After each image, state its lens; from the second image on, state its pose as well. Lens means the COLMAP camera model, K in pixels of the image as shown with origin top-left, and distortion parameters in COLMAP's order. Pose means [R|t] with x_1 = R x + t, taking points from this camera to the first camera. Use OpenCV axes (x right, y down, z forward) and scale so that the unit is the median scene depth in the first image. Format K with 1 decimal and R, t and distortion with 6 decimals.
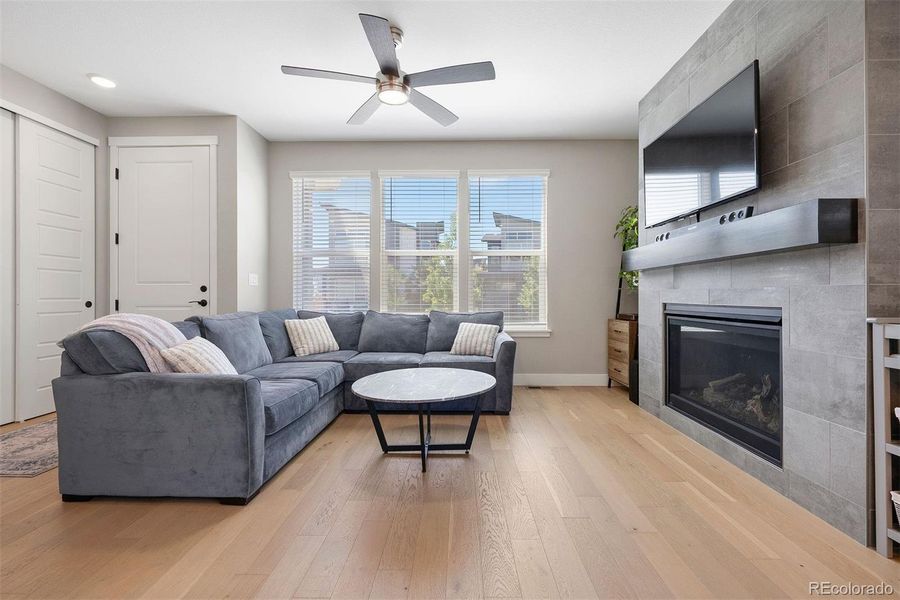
lens RADIAL K [[375.5, 0, 449.8], [0, 375.5, 295.0], [0, 0, 1]] dist [0.000296, 0.000771]
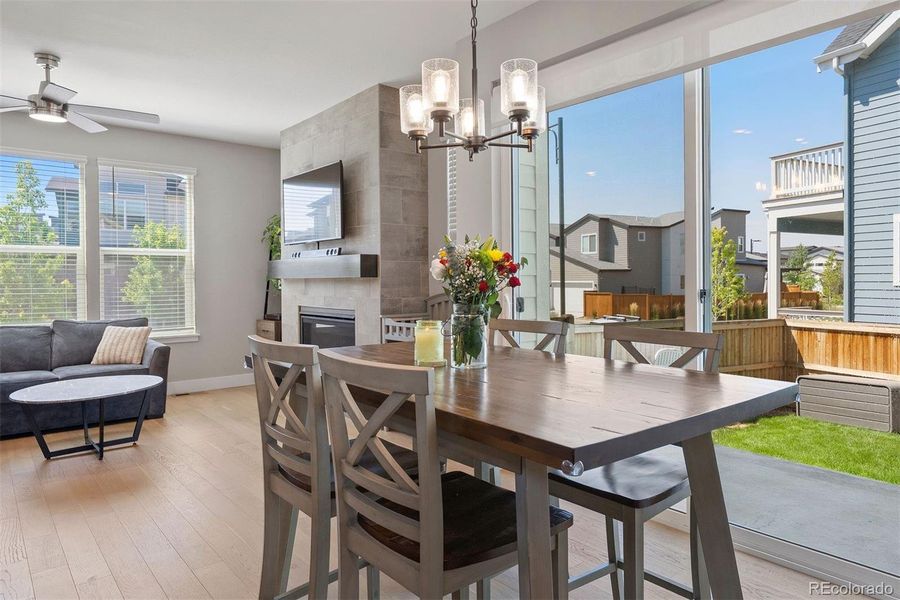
lens RADIAL K [[609.8, 0, 458.1], [0, 609.8, 287.4], [0, 0, 1]] dist [0.030792, -0.000897]
pose [[0.758523, -0.013538, 0.651506, -0.348582], [0.001756, 0.999823, 0.018732, -0.075598], [-0.651644, -0.013064, 0.758413, -0.875830]]
